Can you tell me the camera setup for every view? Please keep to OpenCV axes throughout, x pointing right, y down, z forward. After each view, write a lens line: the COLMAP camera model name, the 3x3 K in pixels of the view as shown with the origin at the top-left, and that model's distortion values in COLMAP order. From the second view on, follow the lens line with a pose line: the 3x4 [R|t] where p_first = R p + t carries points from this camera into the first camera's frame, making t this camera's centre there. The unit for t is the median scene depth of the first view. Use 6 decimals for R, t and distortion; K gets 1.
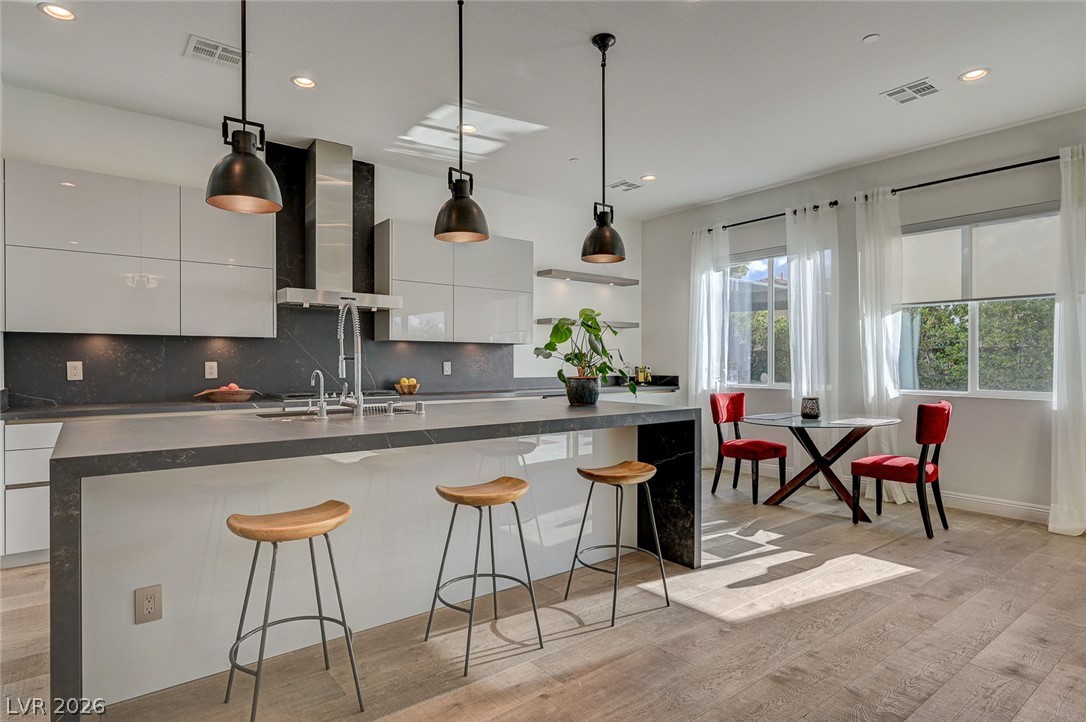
lens RADIAL K [[586.7, 0, 547.3], [0, 586.7, 363.9], [0, 0, 1]] dist [-0.001477, -0.000108]
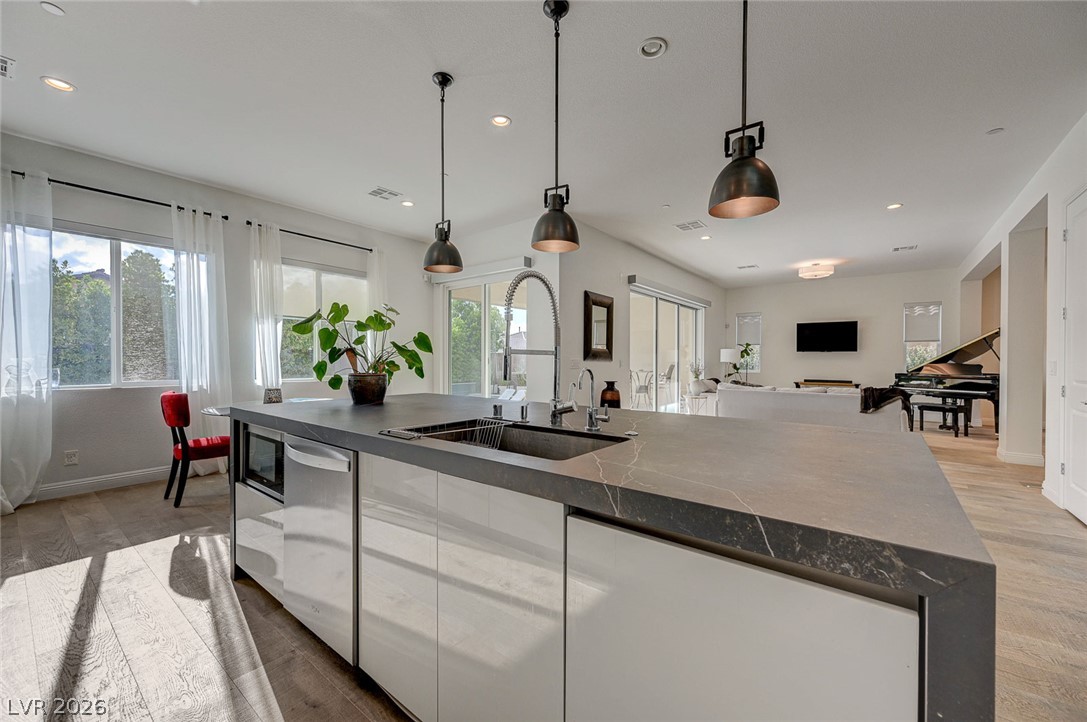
lens RADIAL K [[425.6, 0, 548.0], [0, 425.6, 364.6], [0, 0, 1]] dist [0.000448, -0.000824]
pose [[-0.241026, -0.011225, 0.970454, -0.536661], [0.000126, 0.999933, 0.011598, -0.001053], [-0.970519, 0.002918, -0.241009, 0.699648]]
